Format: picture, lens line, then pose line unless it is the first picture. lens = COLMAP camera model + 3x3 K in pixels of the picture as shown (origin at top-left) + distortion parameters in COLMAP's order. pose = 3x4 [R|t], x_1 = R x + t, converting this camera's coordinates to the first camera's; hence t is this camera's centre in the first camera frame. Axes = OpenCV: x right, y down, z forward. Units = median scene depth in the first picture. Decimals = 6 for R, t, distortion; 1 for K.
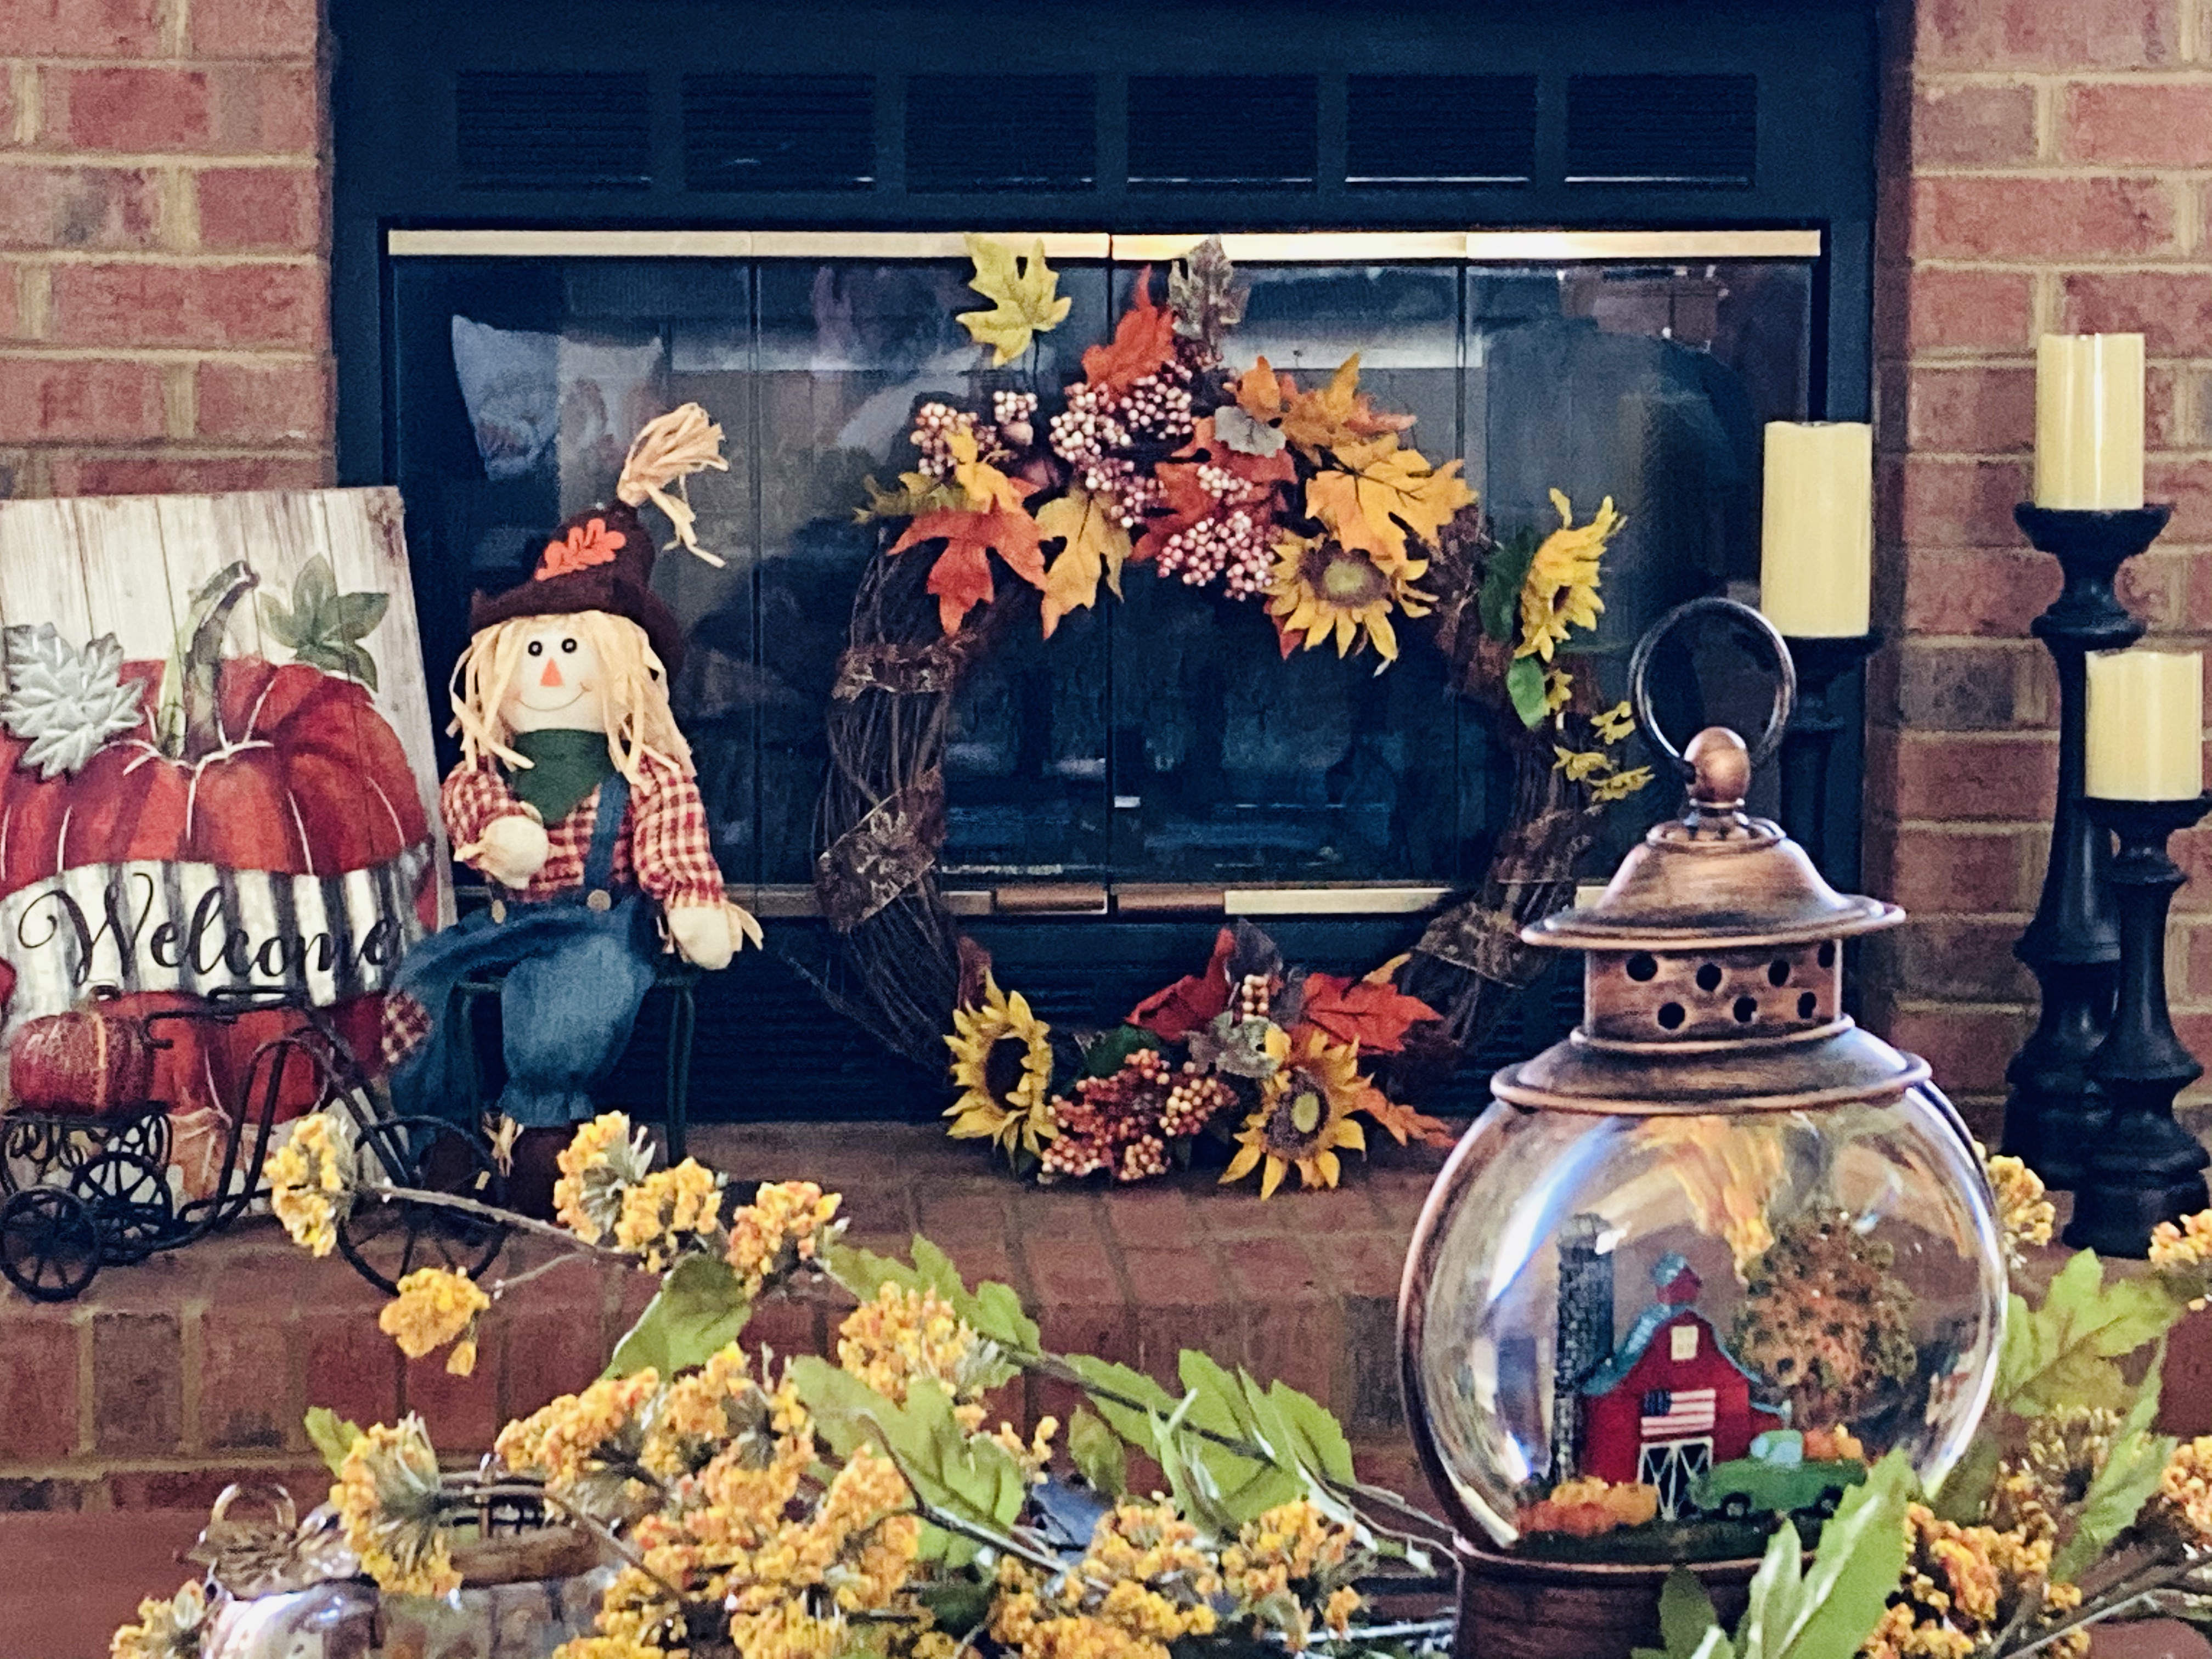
lens RADIAL K [[4772.3, 0, 1106.0], [0, 4772.3, 828.7], [0, 0, 1]] dist [-0.095033, 0.000000]
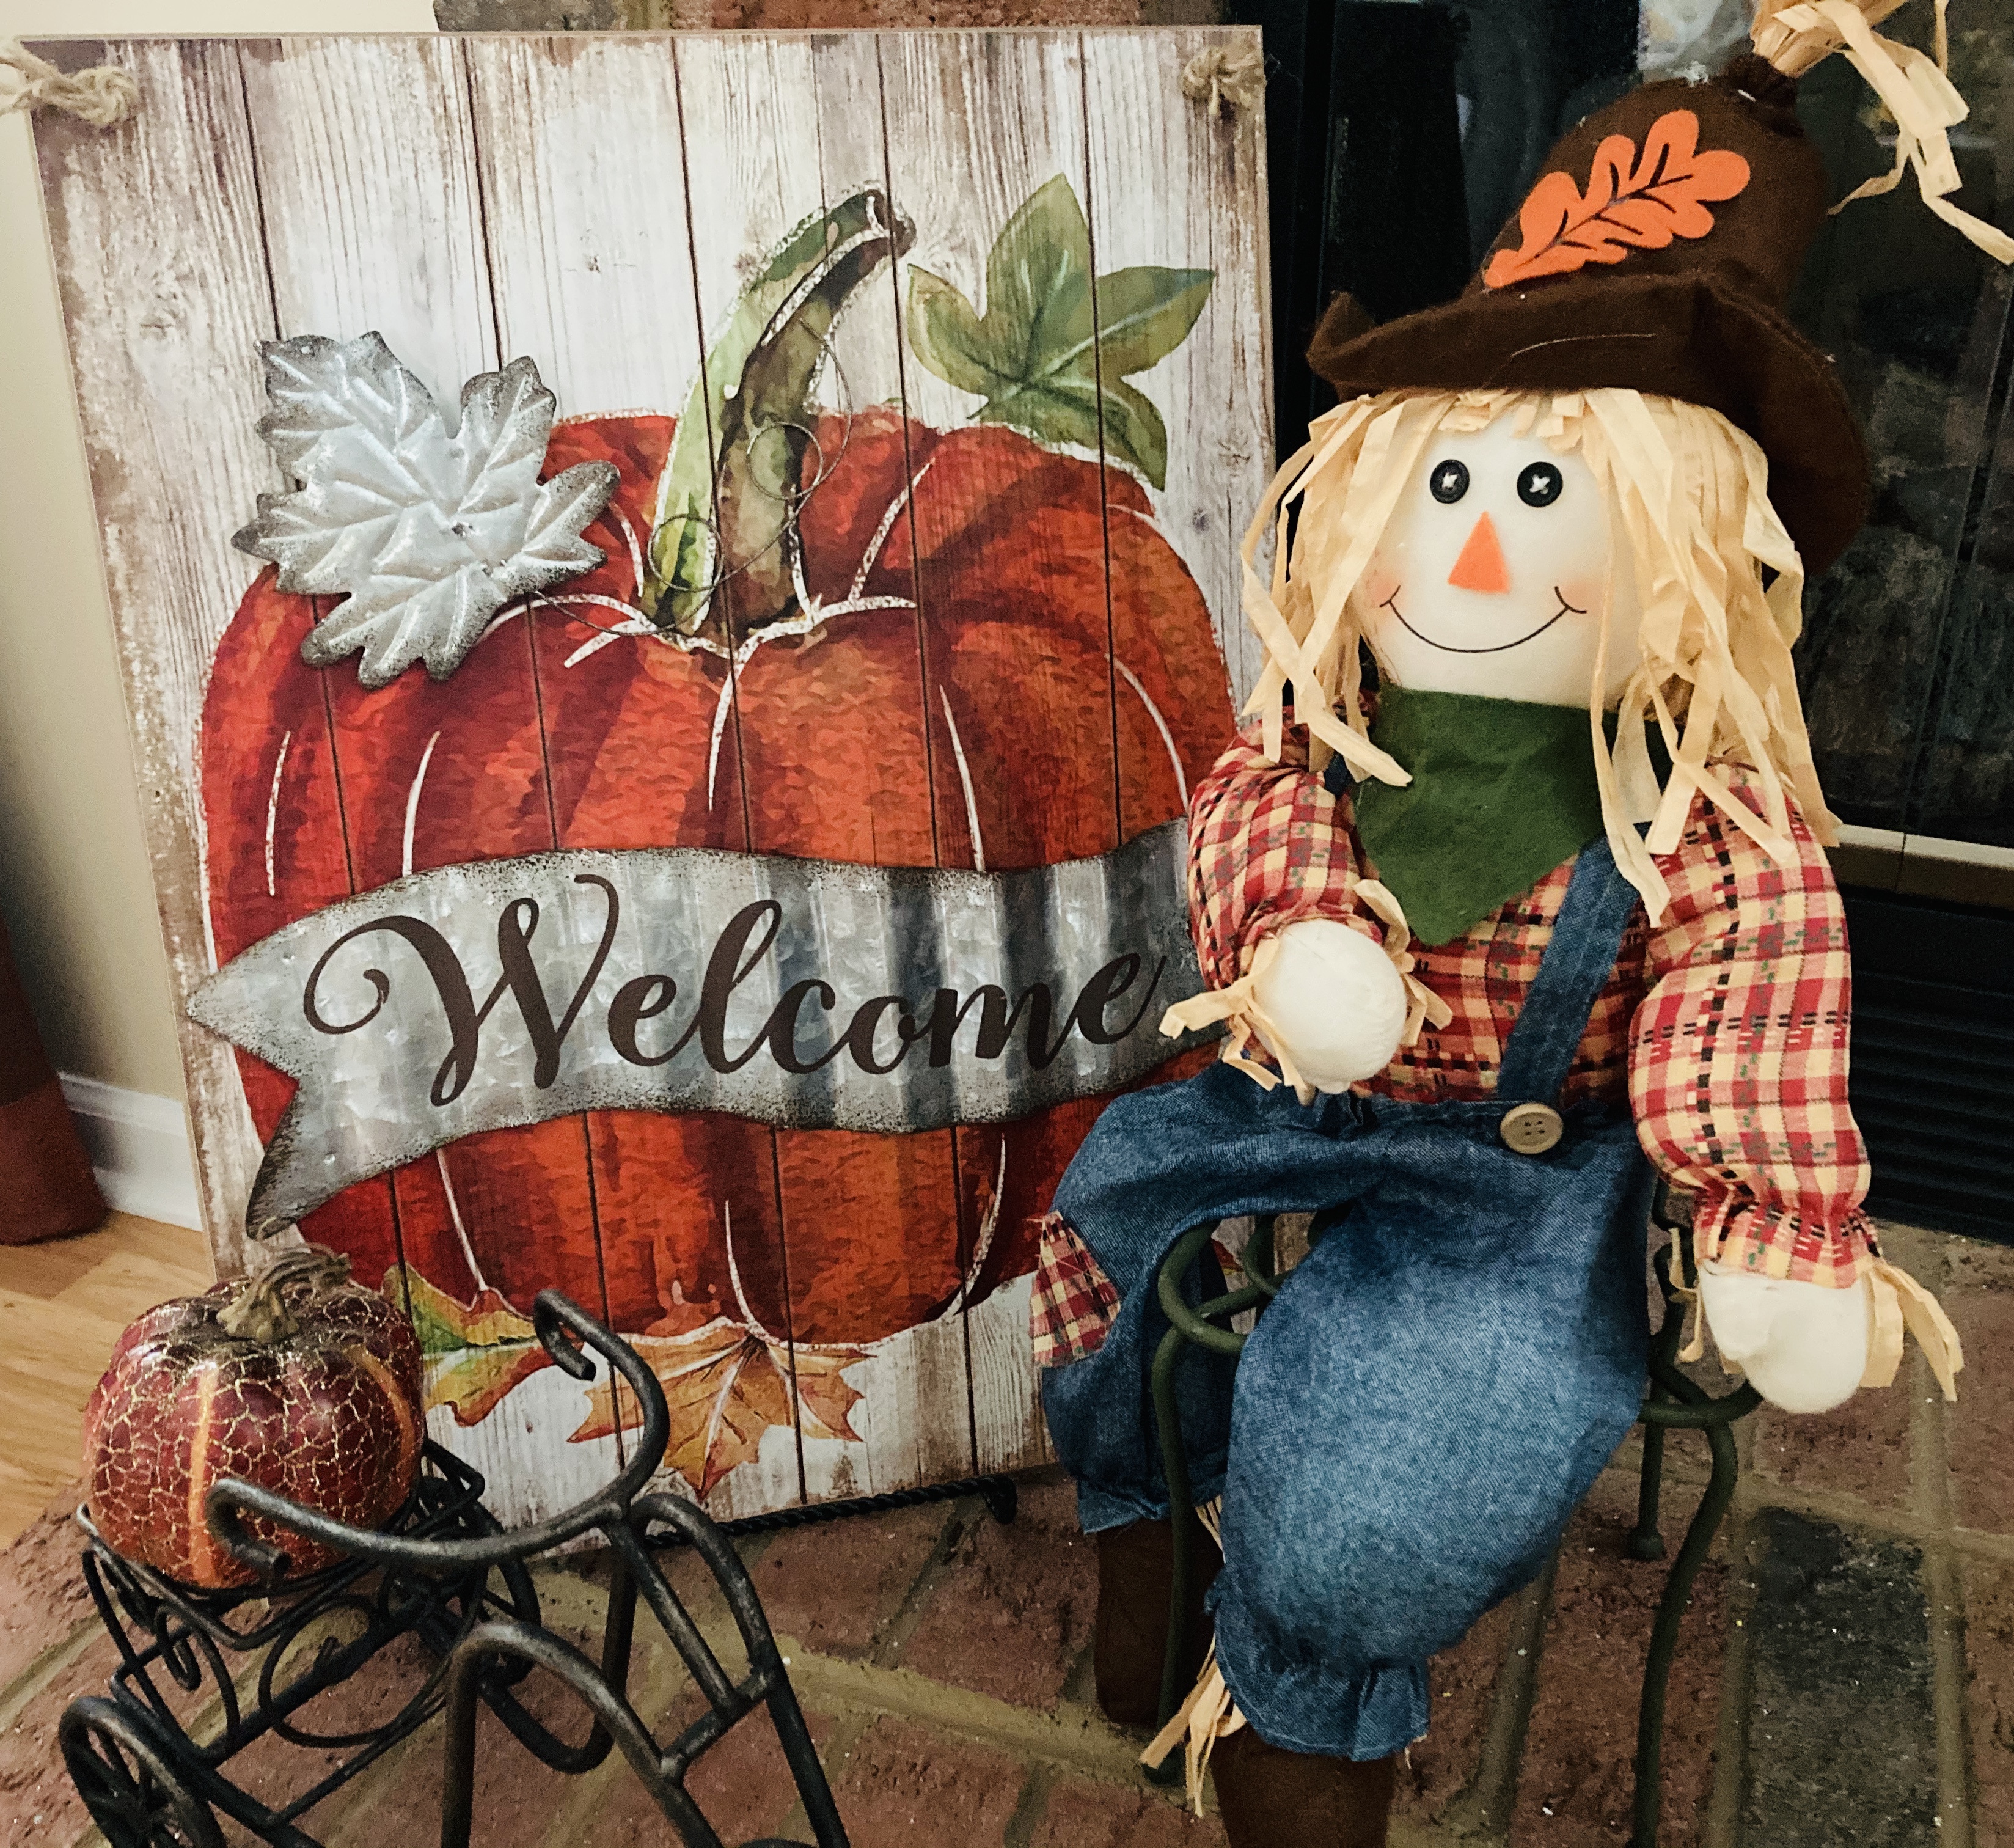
lens RADIAL K [[1924.2, 0, 1053.9], [0, 1924.2, 923.7], [0, 0, 1]] dist [0.024989, 0.000000]
pose [[0.910766, 0.178437, -0.372379, -0.085035], [-0.047446, 0.941060, 0.334895, -0.054385], [0.410189, -0.287343, 0.865551, 0.843670]]
